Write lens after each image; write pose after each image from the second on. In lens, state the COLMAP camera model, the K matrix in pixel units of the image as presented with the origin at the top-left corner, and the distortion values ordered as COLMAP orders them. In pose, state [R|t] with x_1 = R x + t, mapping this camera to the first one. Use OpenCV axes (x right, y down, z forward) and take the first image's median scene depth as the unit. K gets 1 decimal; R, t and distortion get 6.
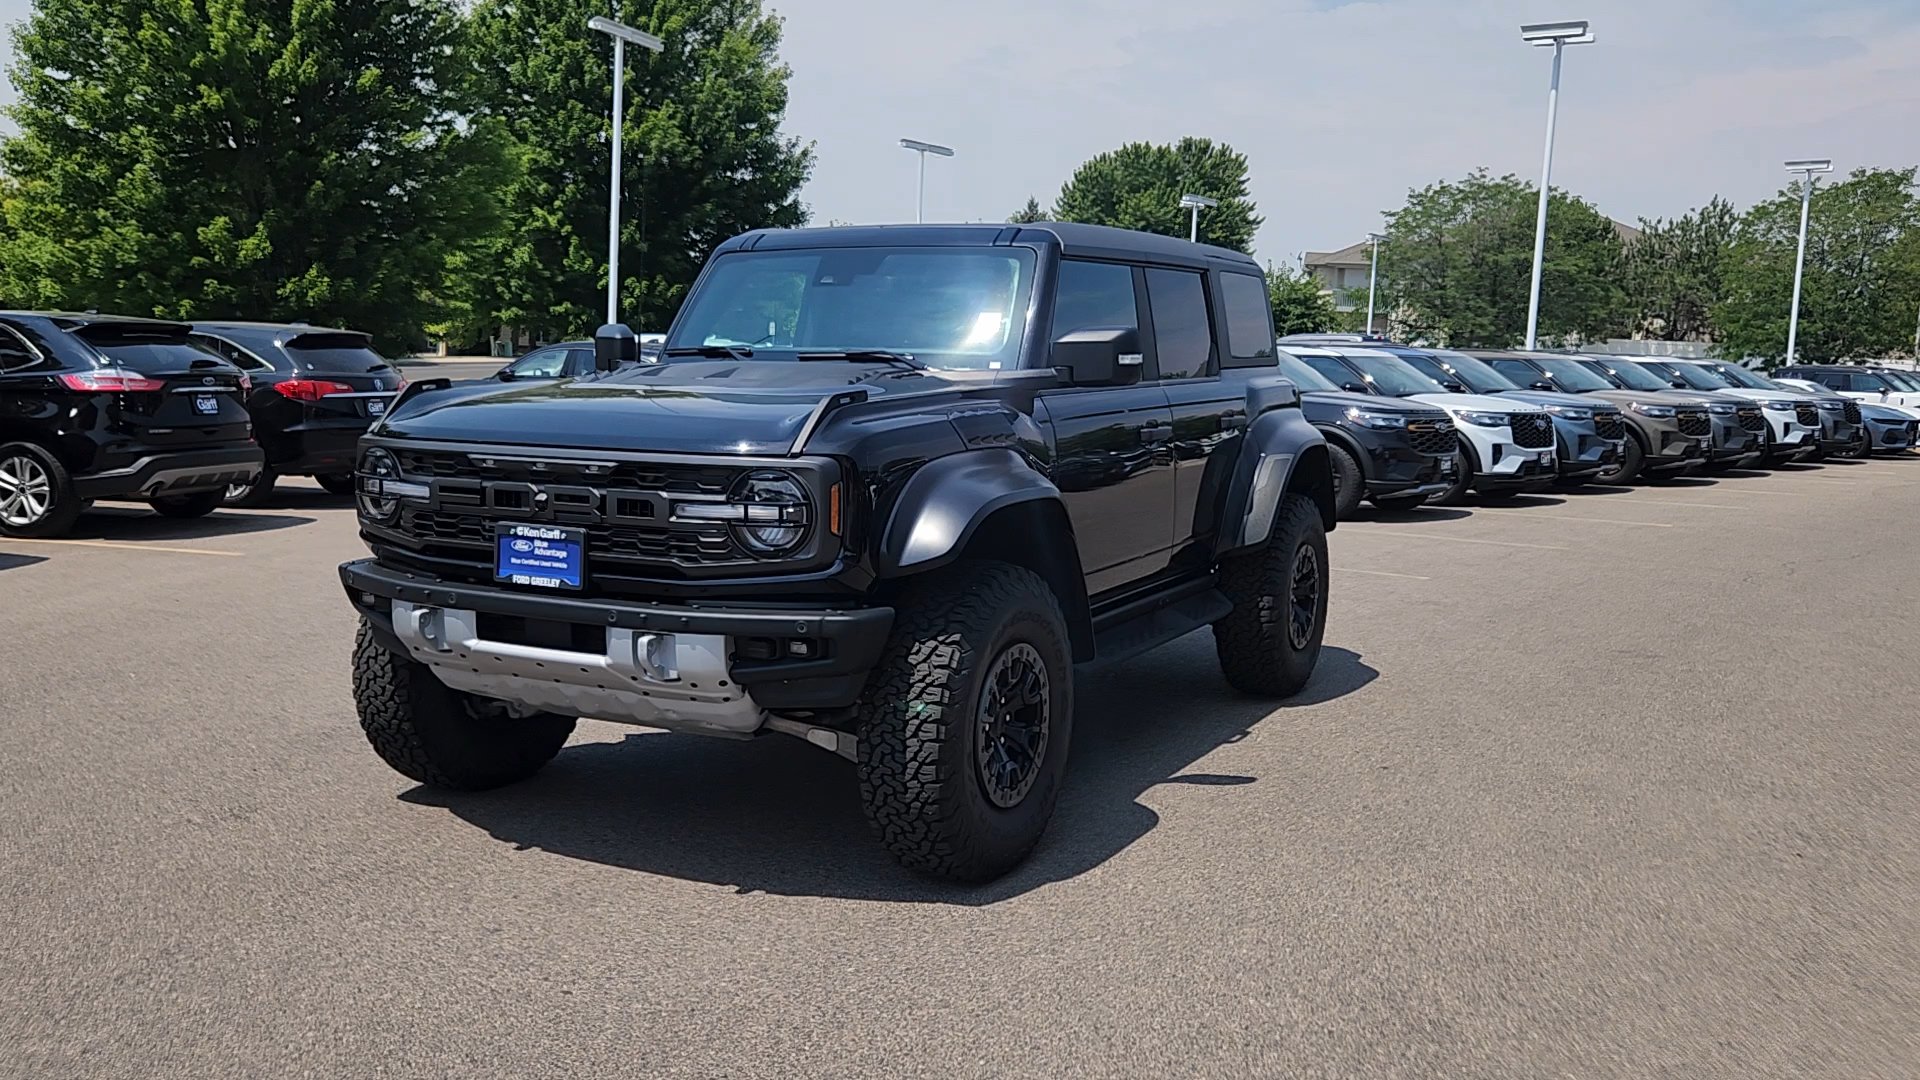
lens RADIAL K [[1633.1, 0, 954.2], [0, 1633.1, 558.2], [0, 0, 1]] dist [0.016986, 0.006823]
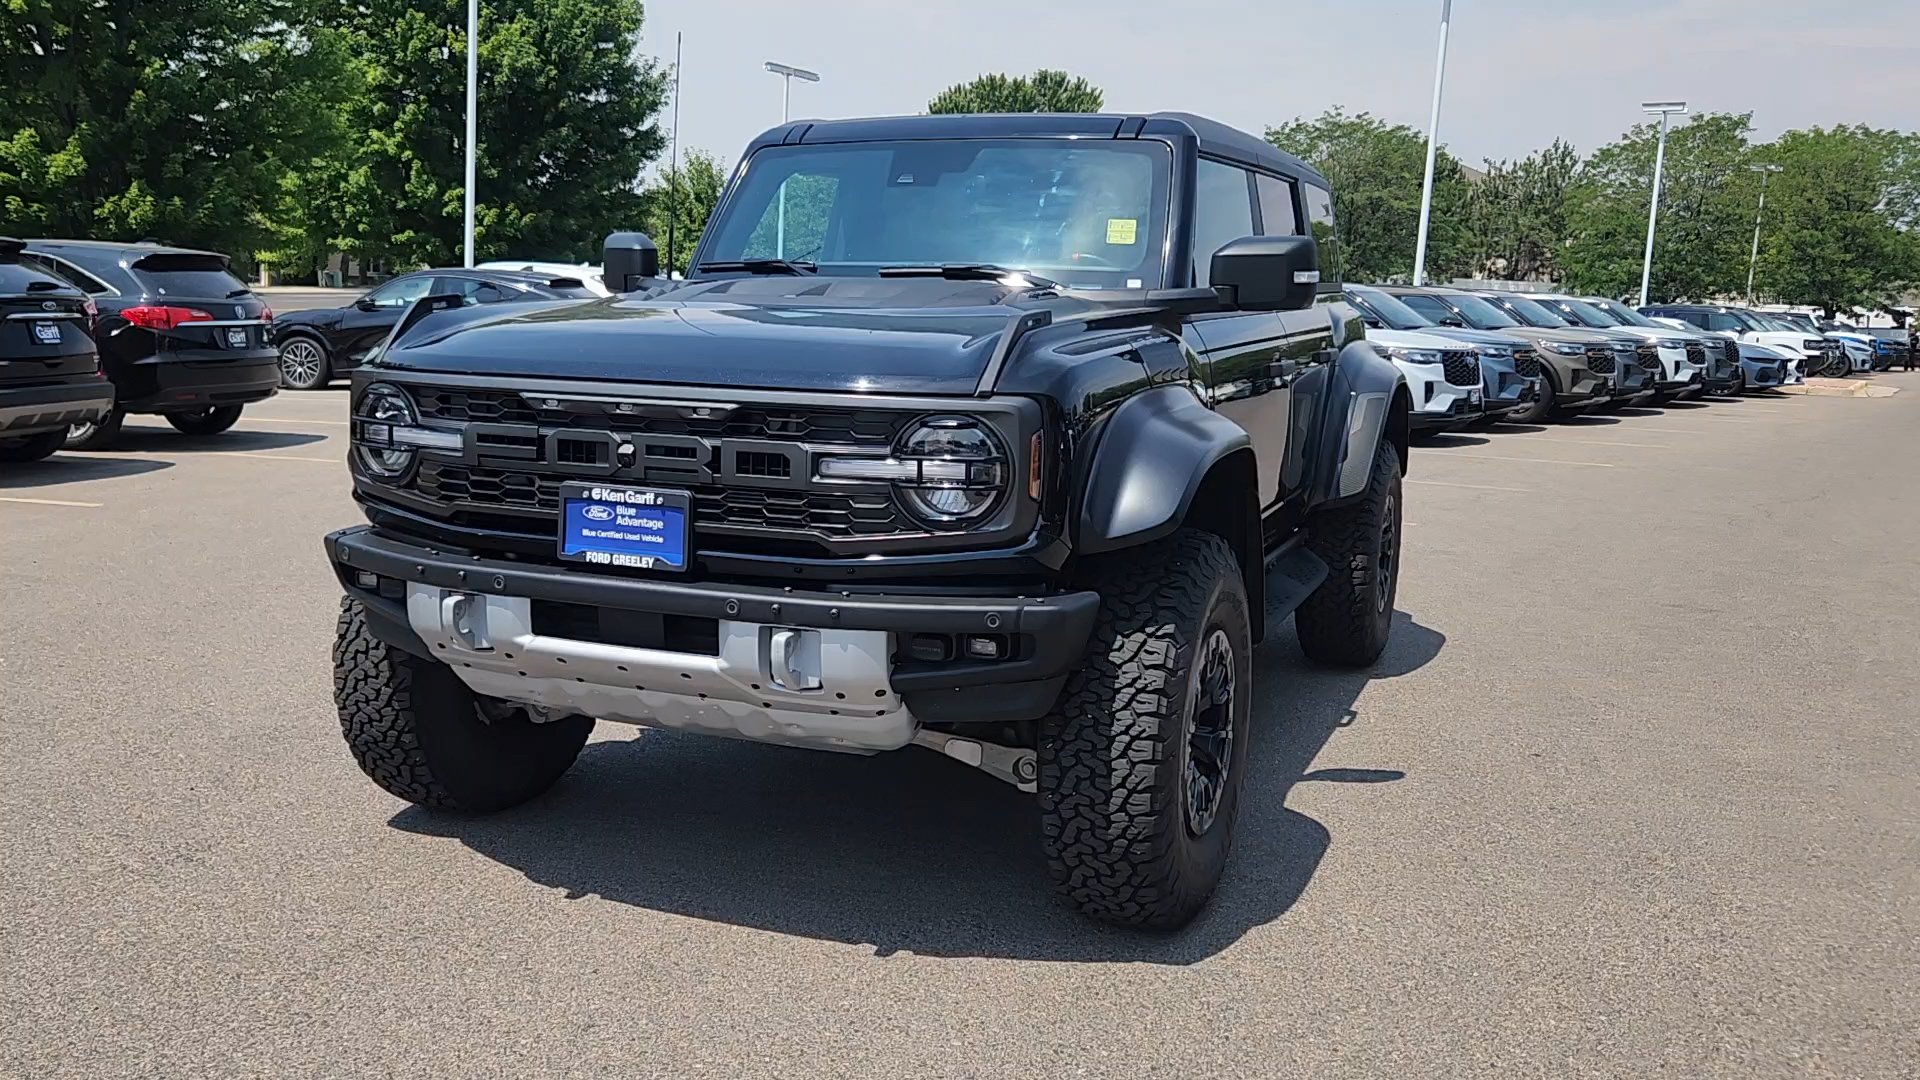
lens RADIAL K [[1633.1, 0, 949.8], [0, 1633.1, 543.7], [0, 0, 1]] dist [0.016986, 0.006823]
pose [[0.995506, -0.007348, 0.094412, -0.110272], [0.004537, 0.999541, 0.029953, -0.009900], [-0.094589, -0.029390, 0.995082, 0.144028]]
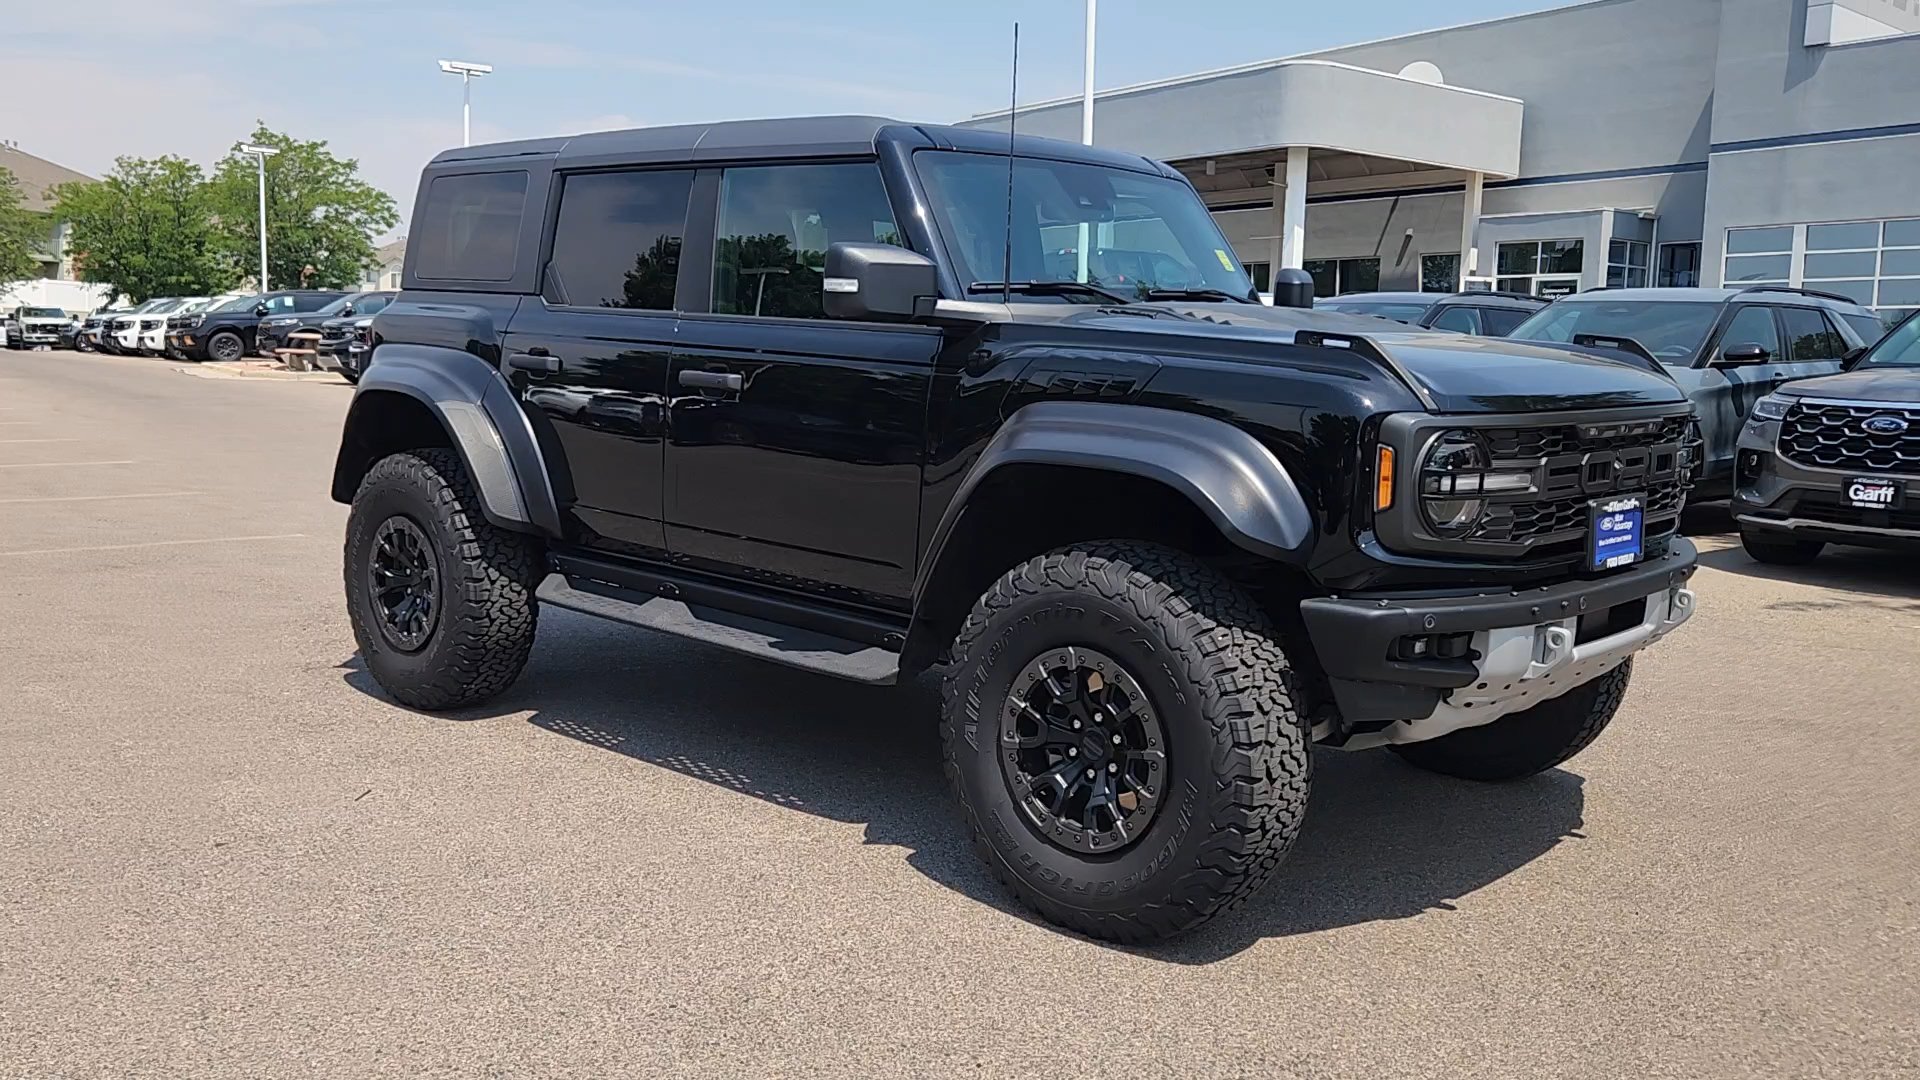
lens RADIAL K [[1633.1, 0, 952.1], [0, 1633.1, 554.9], [0, 0, 1]] dist [0.016986, 0.006823]
pose [[0.263850, -0.150825, 0.952699, -0.754926], [0.102517, 0.986490, 0.127783, -0.087951], [-0.959100, 0.063952, 0.275748, 0.697552]]
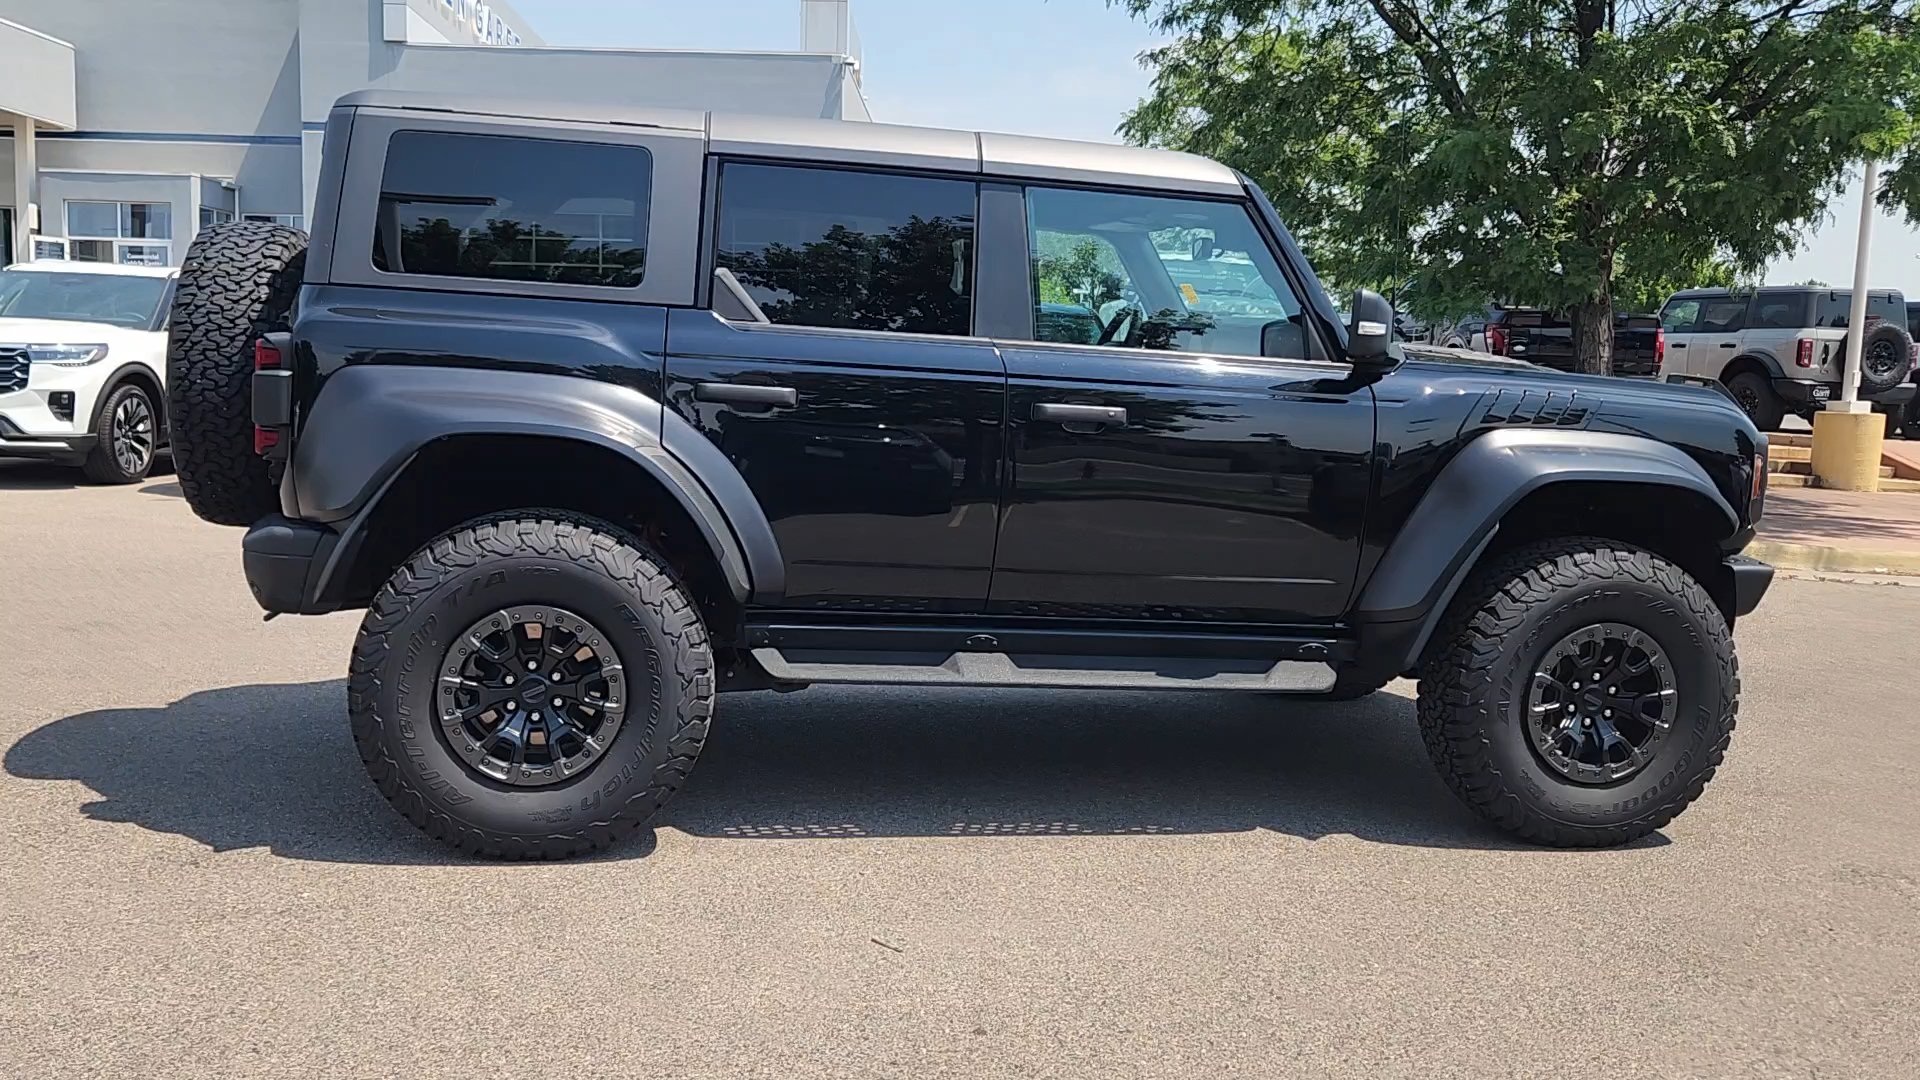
lens RADIAL K [[1633.1, 0, 963.2], [0, 1633.1, 540.1], [0, 0, 1]] dist [0.016986, 0.006823]
pose [[-0.606139, -0.143326, 0.782338, -0.607983], [0.042110, 0.976467, 0.211517, -0.172903], [-0.794243, 0.161153, -0.585839, 1.401141]]
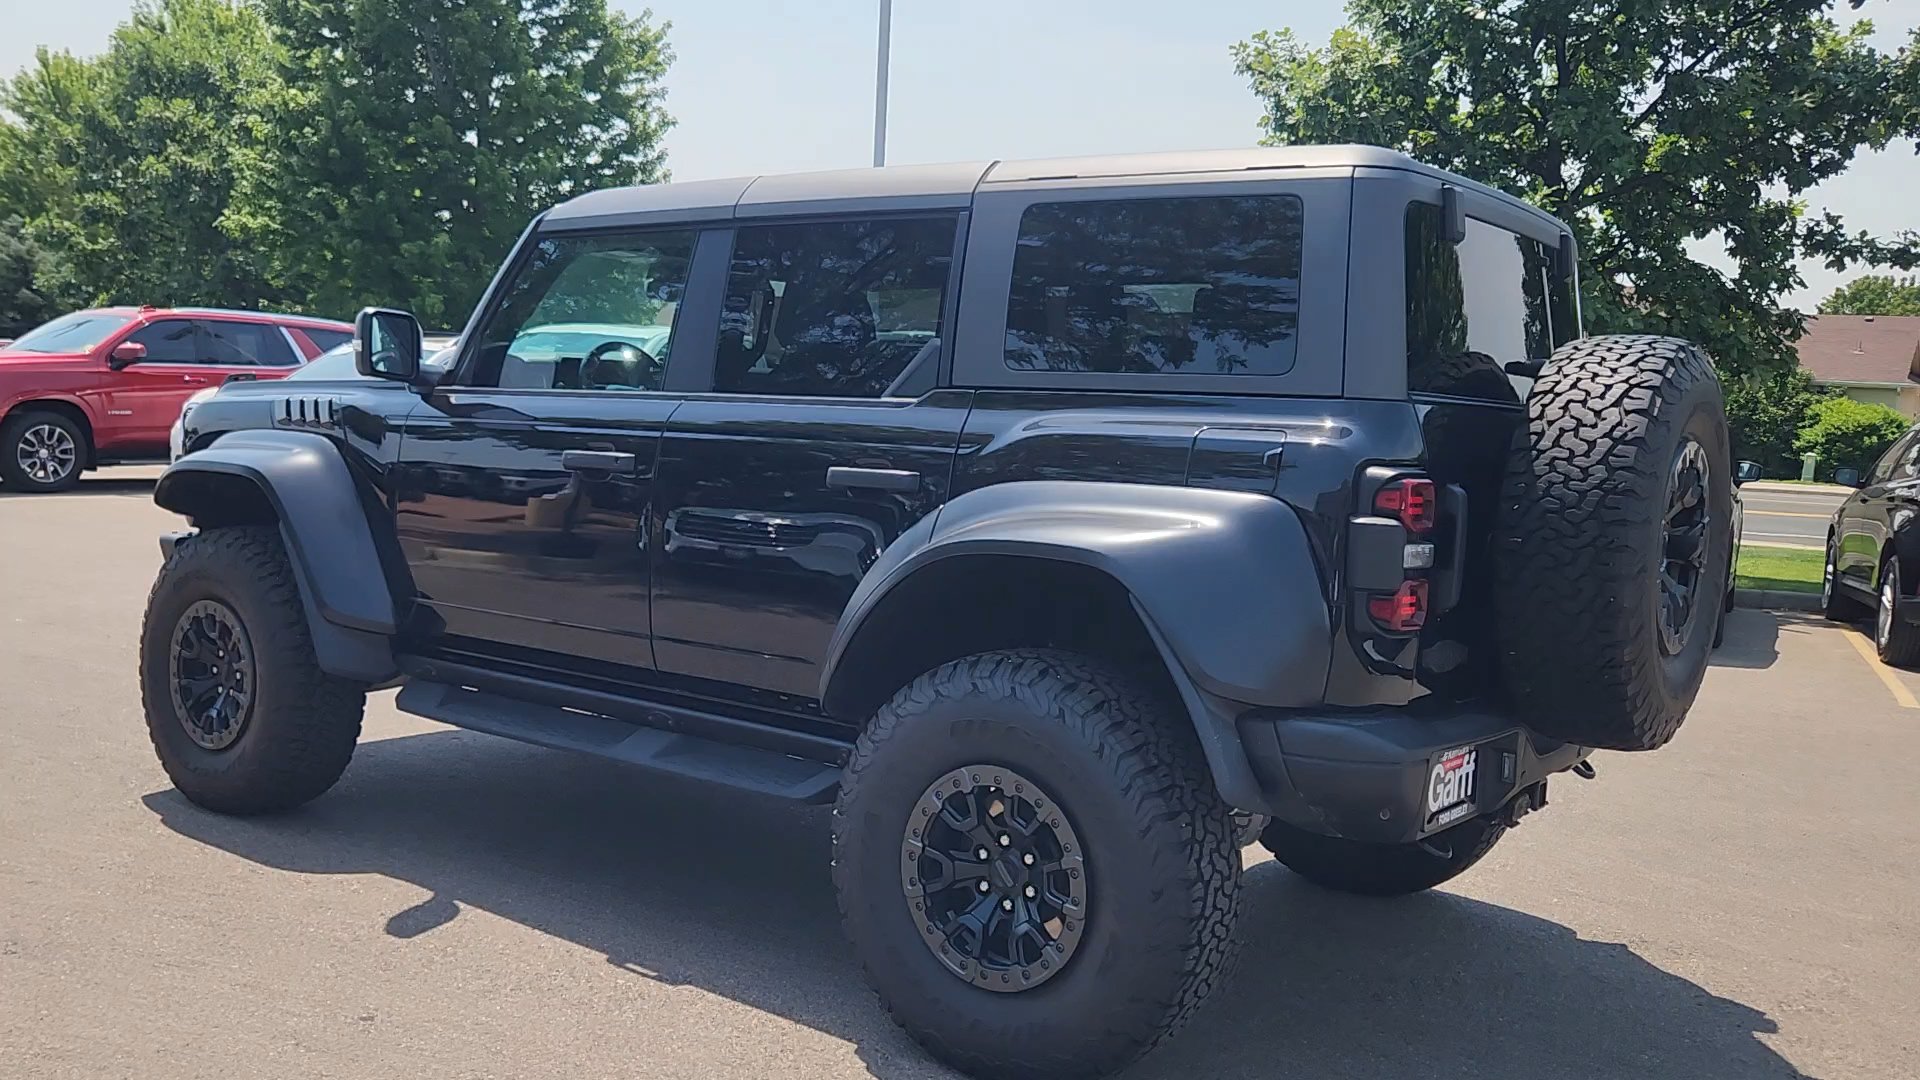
lens RADIAL K [[1633.1, 0, 951.4], [0, 1633.1, 542.4], [0, 0, 1]] dist [0.016986, 0.006823]
pose [[-0.150646, 0.058997, -0.986826, 0.696410], [-0.177004, 0.980477, 0.085638, -0.111819], [0.972613, 0.187573, -0.137263, 1.081012]]
